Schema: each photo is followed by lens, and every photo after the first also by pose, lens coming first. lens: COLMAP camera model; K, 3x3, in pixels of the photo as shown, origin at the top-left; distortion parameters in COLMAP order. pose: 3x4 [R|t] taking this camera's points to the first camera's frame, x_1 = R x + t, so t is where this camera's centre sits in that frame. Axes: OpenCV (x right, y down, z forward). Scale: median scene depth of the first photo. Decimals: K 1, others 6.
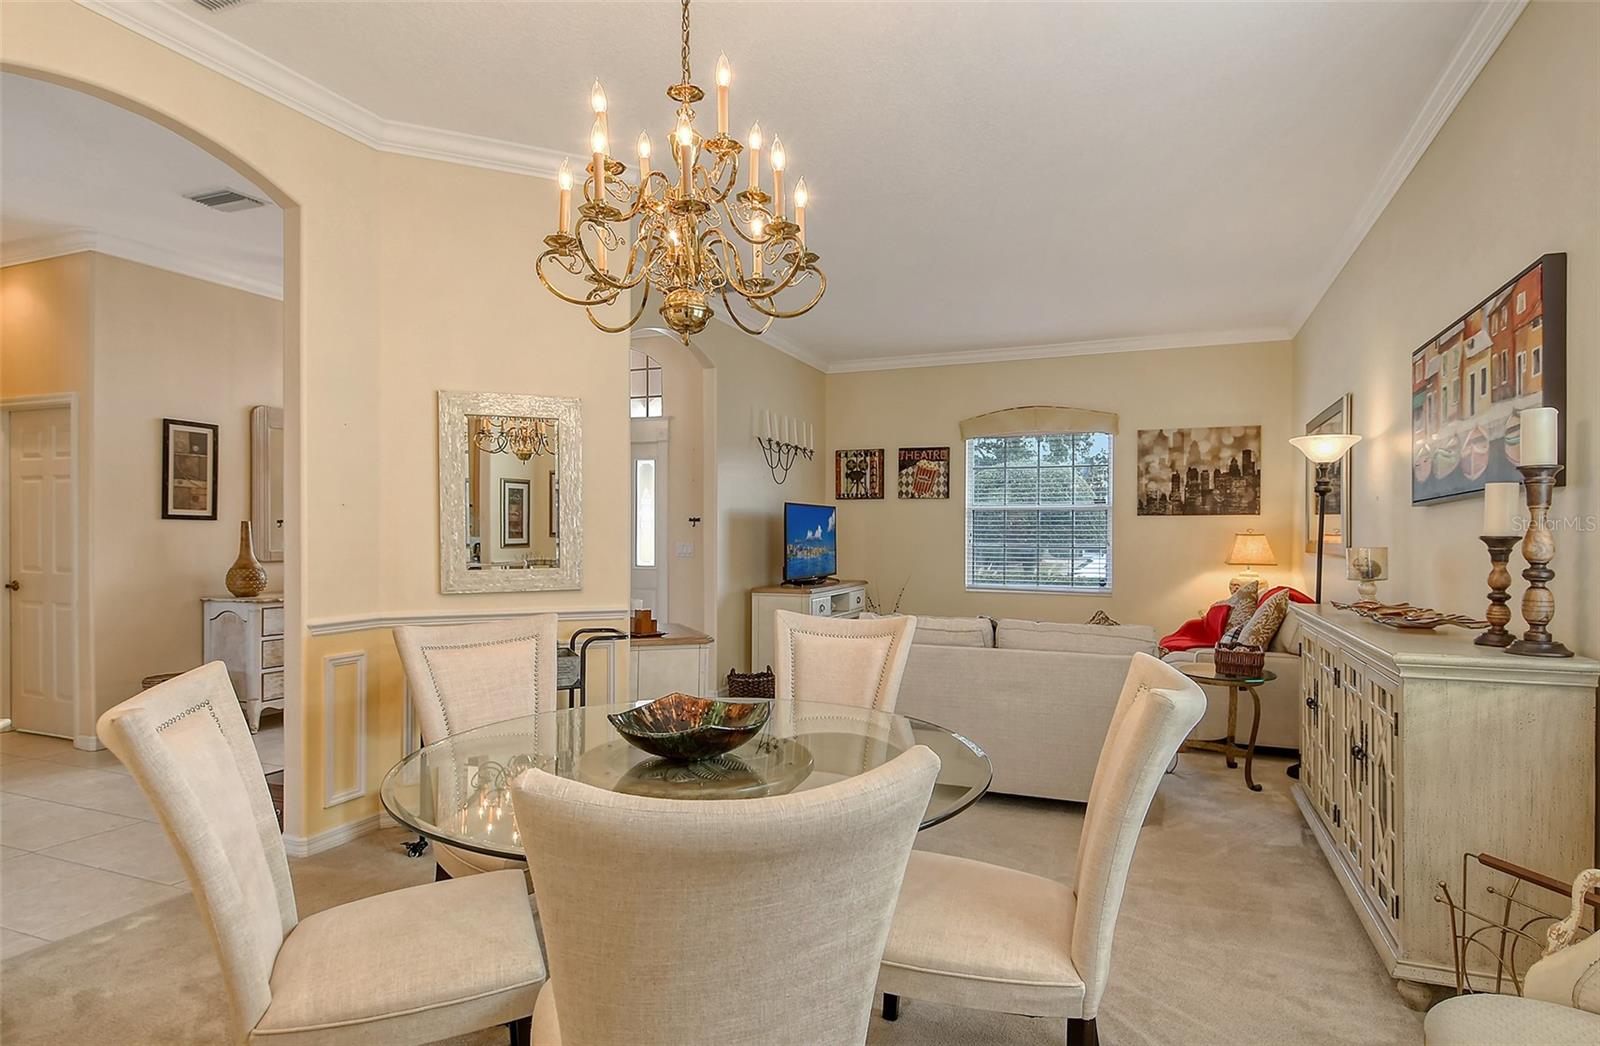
lens RADIAL K [[866.8, 0, 801.6], [0, 866.8, 533.9], [0, 0, 1]] dist [0.027169, 0.000377]
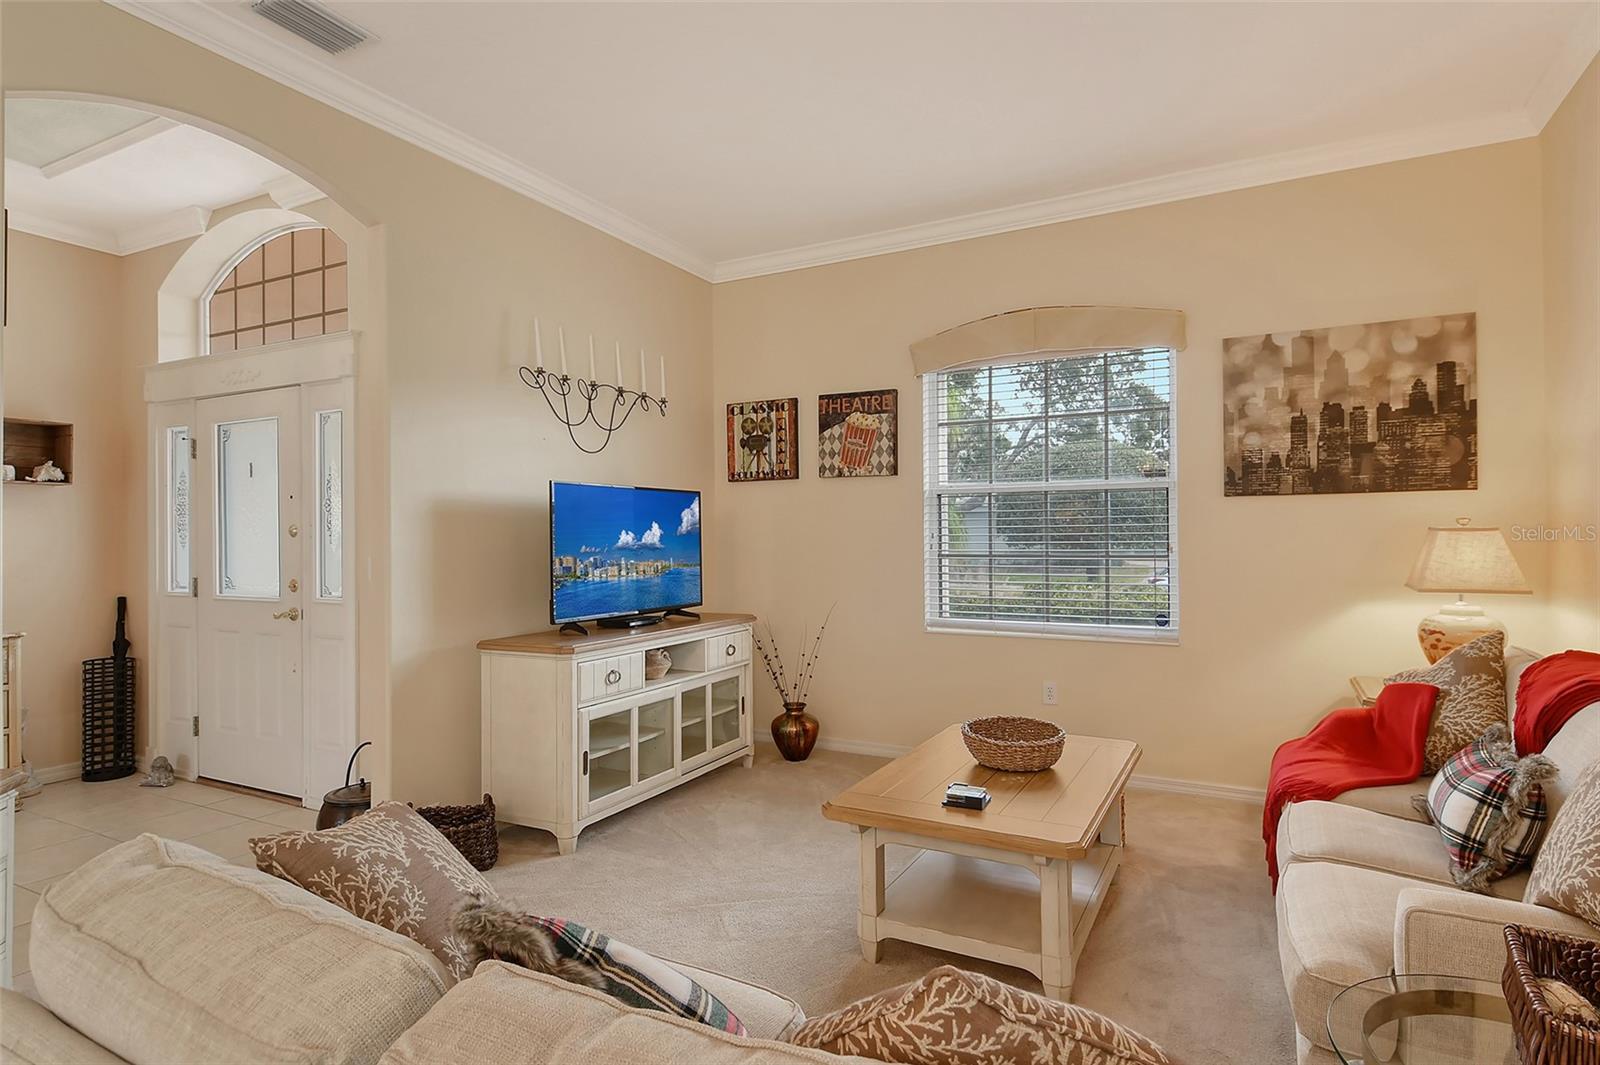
lens RADIAL K [[872.9, 0, 796.9], [0, 872.9, 530.5], [0, 0, 1]] dist [0.013625, -0.006265]
pose [[0.994837, -0.012126, -0.100754, 0.174715], [0.011405, 0.999905, -0.007727, 0.000972], [0.100838, 0.006538, 0.994881, 0.429502]]
